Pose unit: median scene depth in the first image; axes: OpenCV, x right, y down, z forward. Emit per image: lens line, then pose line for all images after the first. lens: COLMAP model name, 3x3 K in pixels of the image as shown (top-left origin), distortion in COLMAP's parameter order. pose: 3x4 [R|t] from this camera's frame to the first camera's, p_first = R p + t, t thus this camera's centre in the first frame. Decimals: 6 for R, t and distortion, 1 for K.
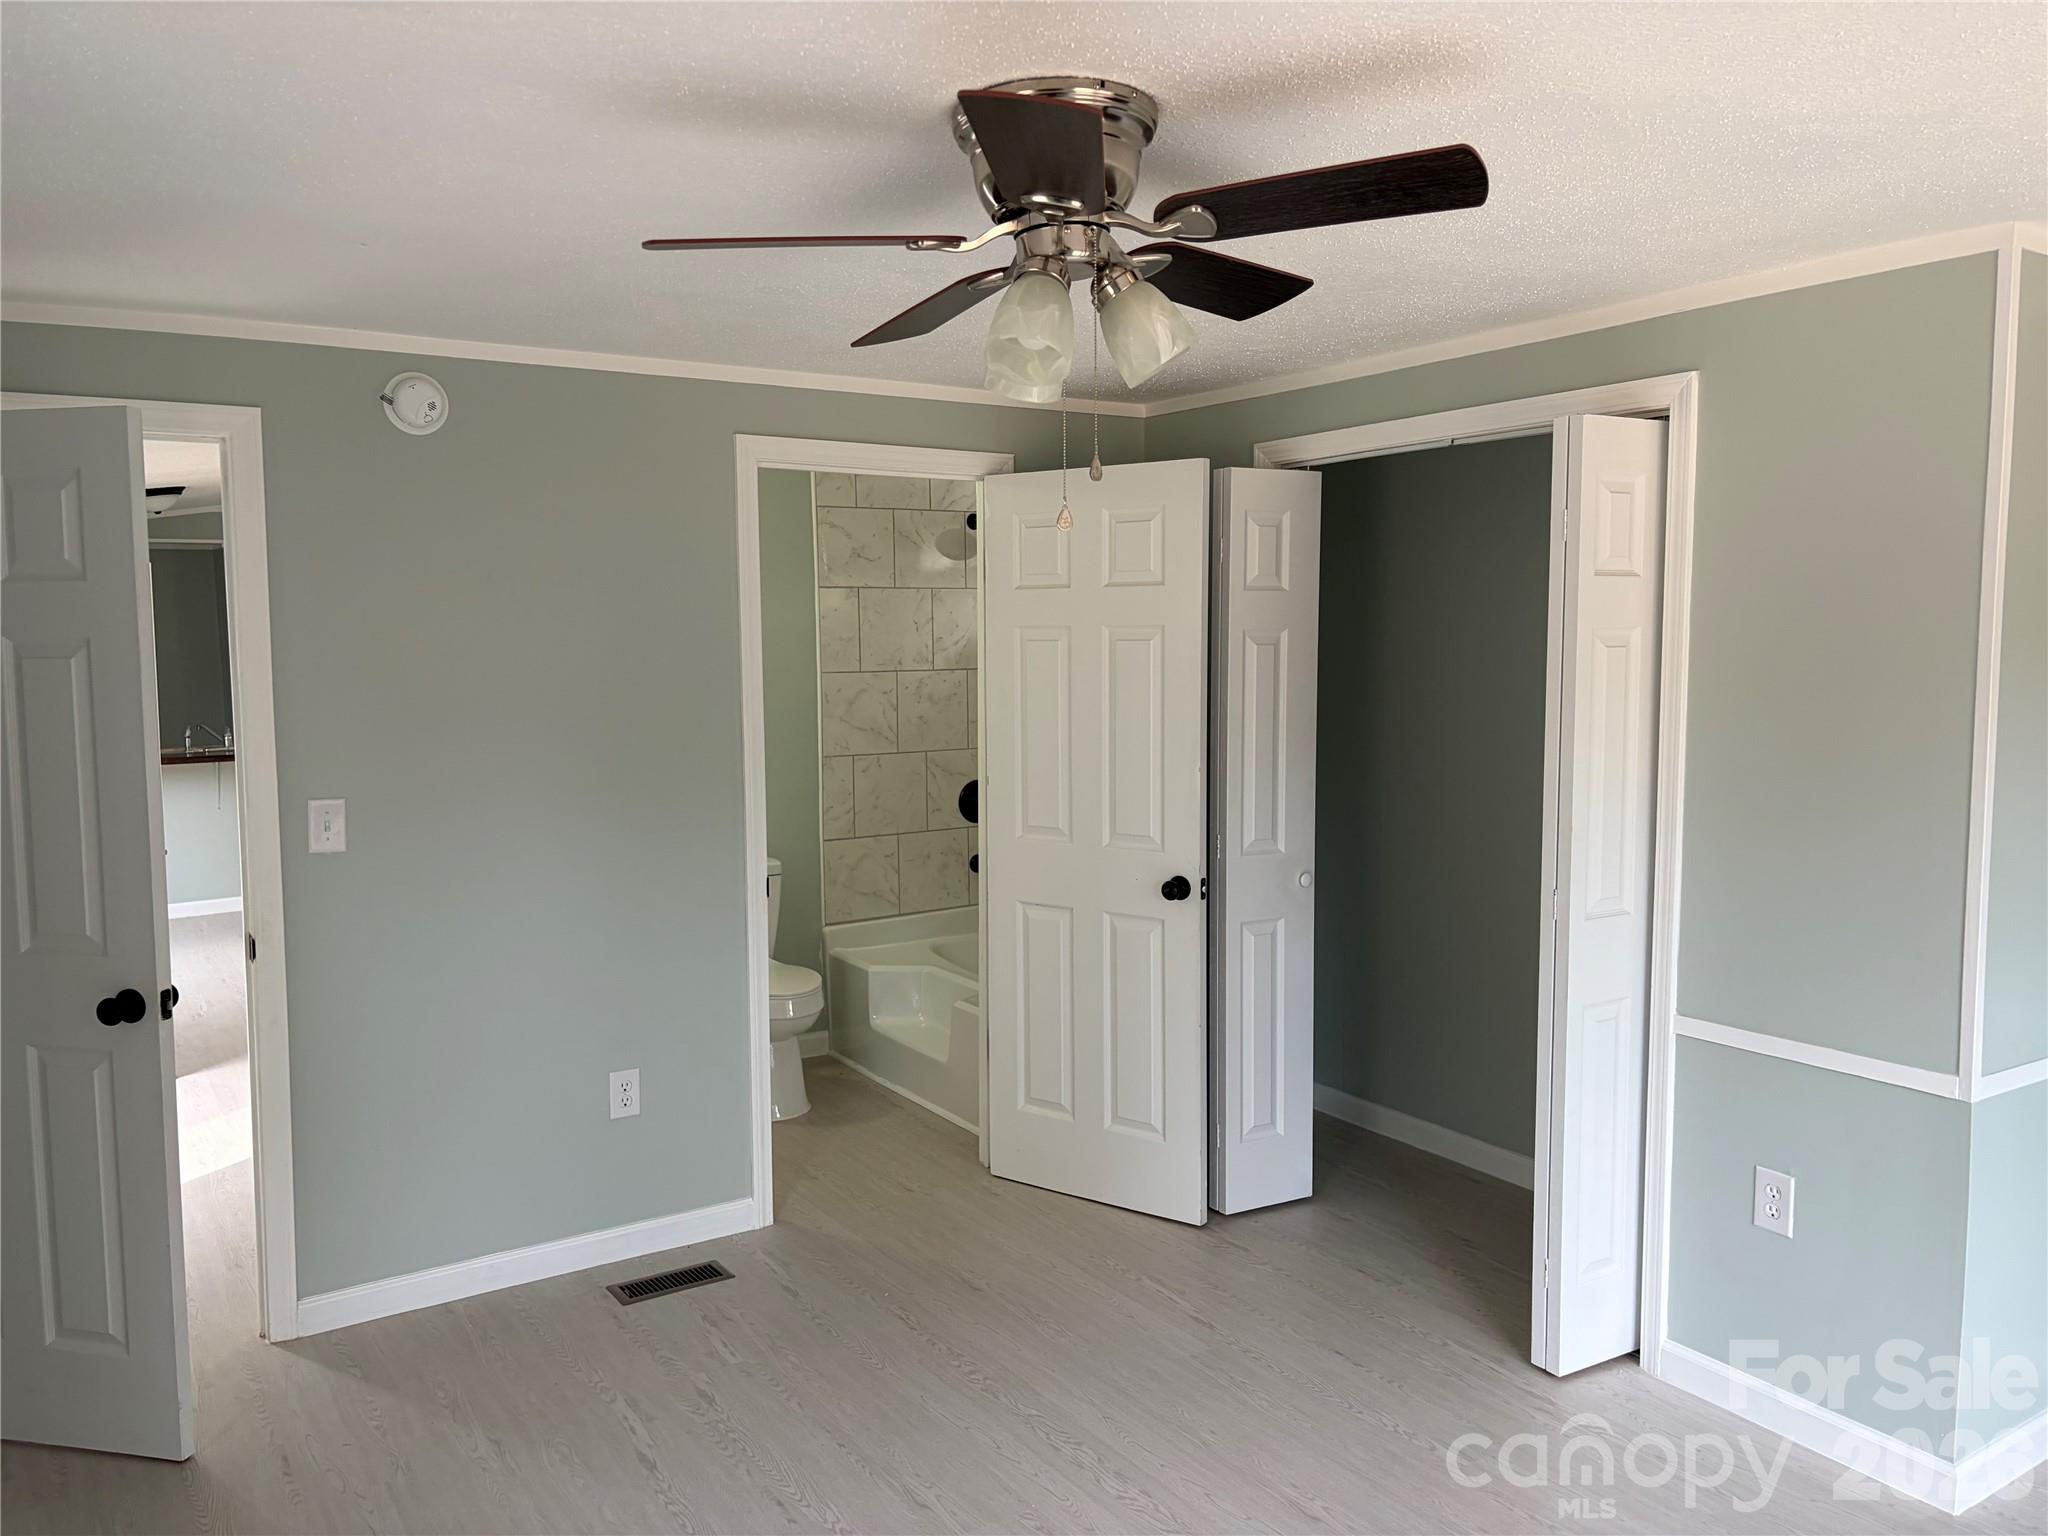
lens RADIAL K [[1525.3, 0, 1024.0], [0, 1525.3, 768.0], [0, 0, 1]] dist [0.038208, -0.029261]
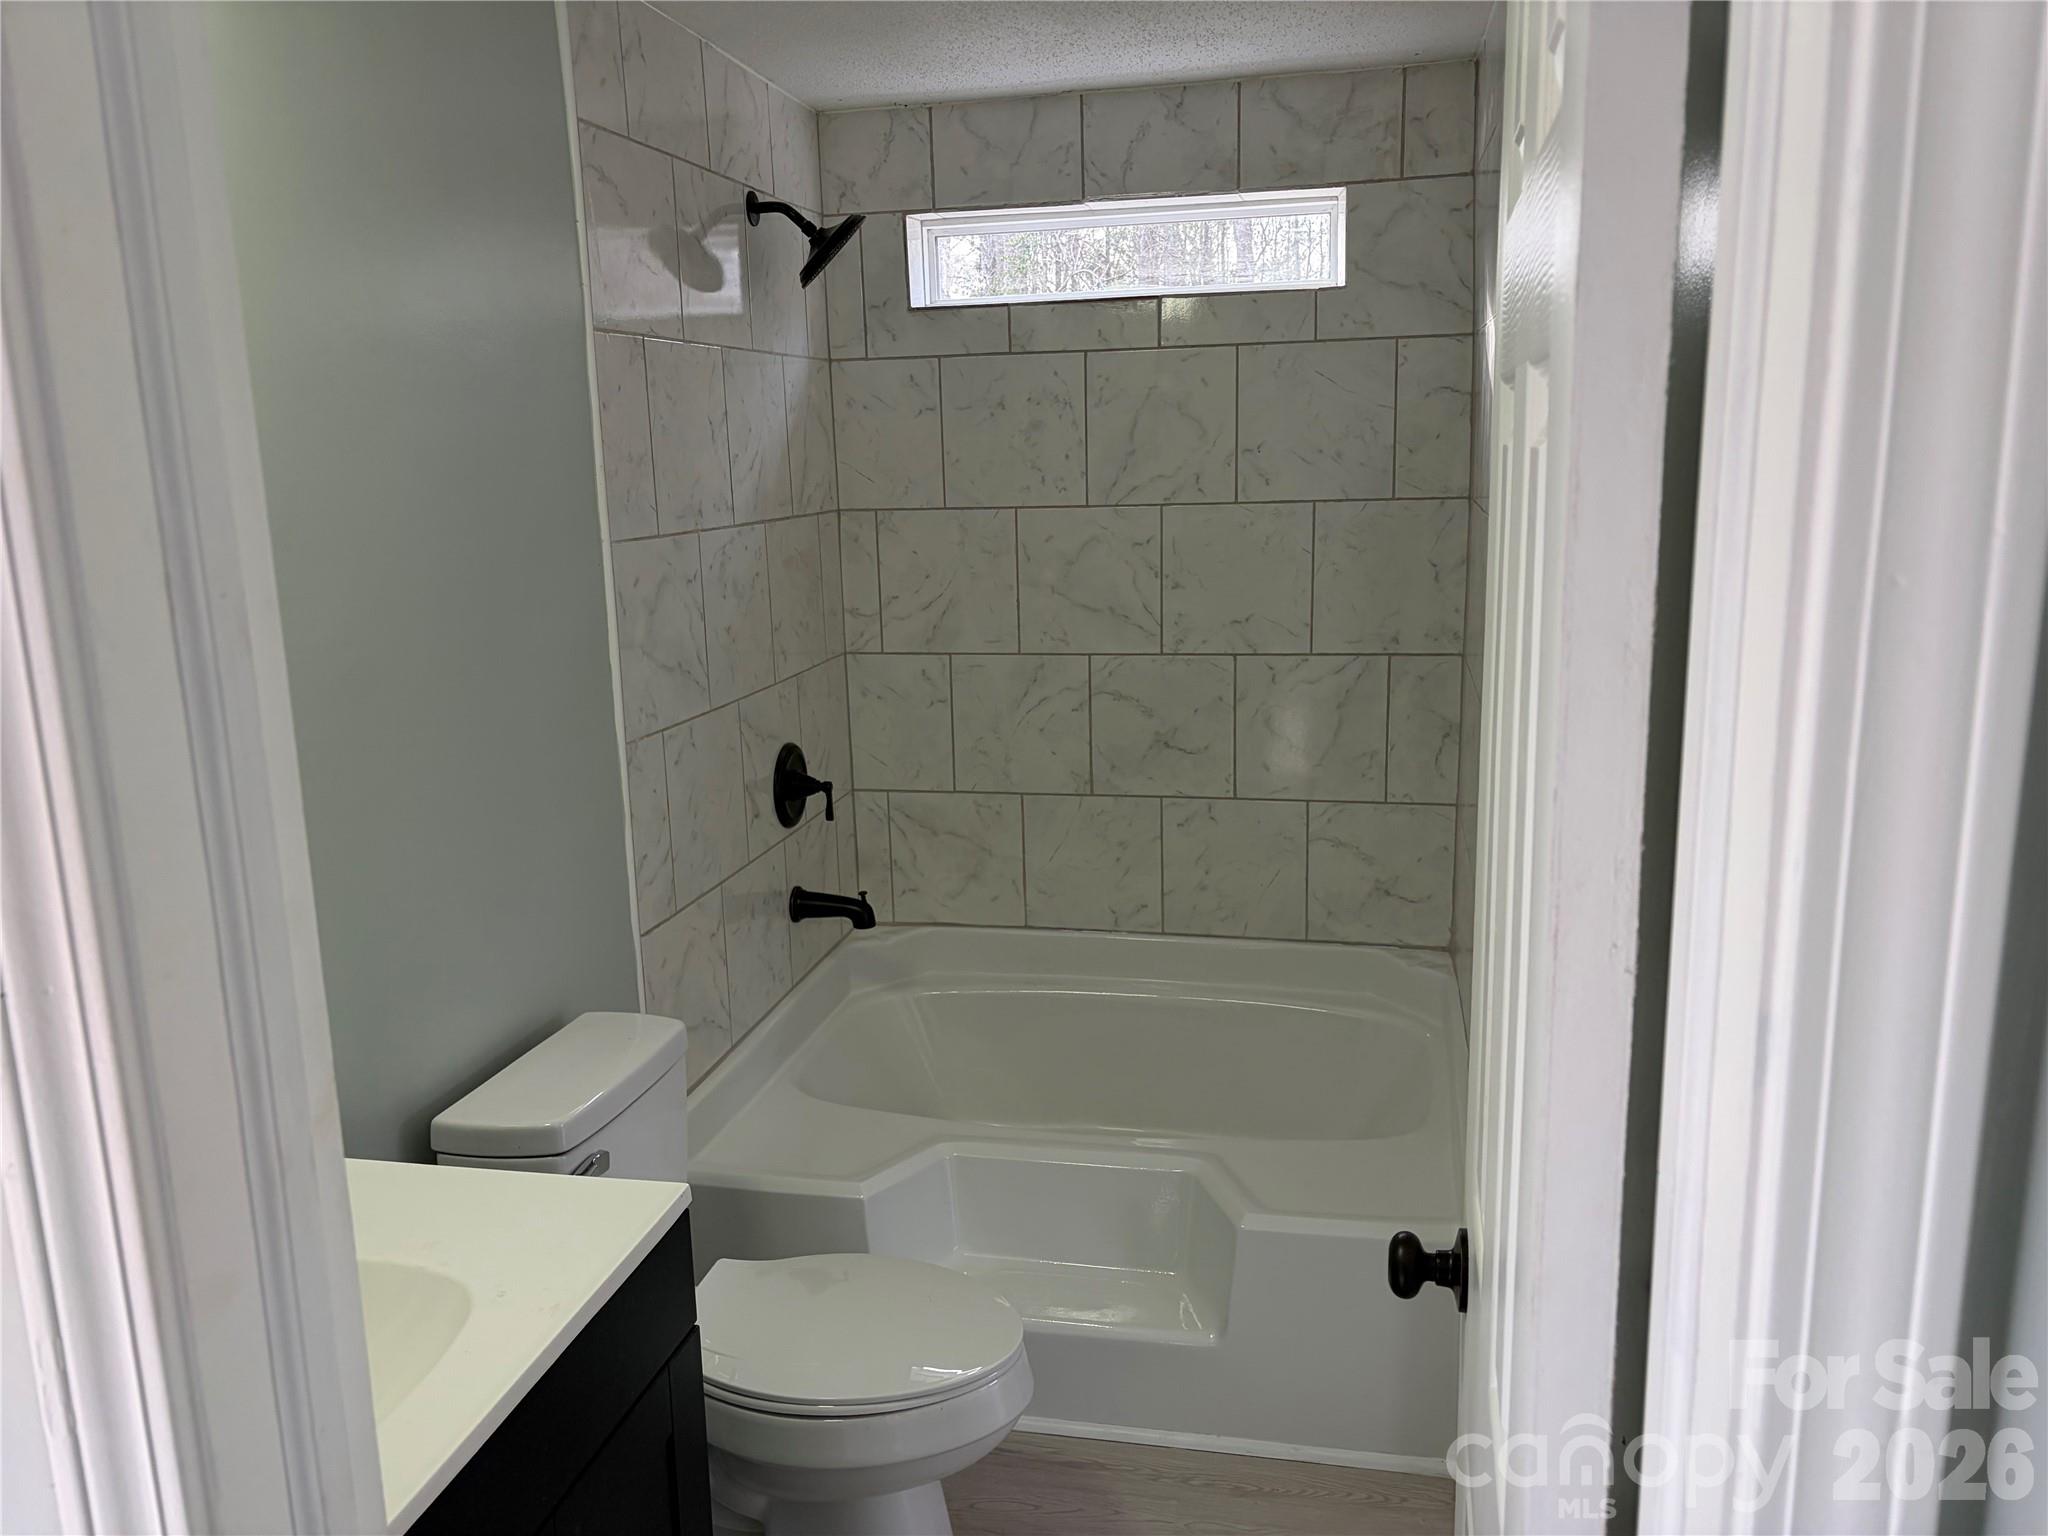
lens RADIAL K [[1525.3, 0, 1024.0], [0, 1525.3, 768.0], [0, 0, 1]] dist [0.038208, -0.029261]
pose [[0.697534, -0.156405, 0.699274, -0.479717], [0.086545, 0.987133, 0.134459, -0.065545], [-0.711306, -0.033271, 0.702095, 0.854592]]
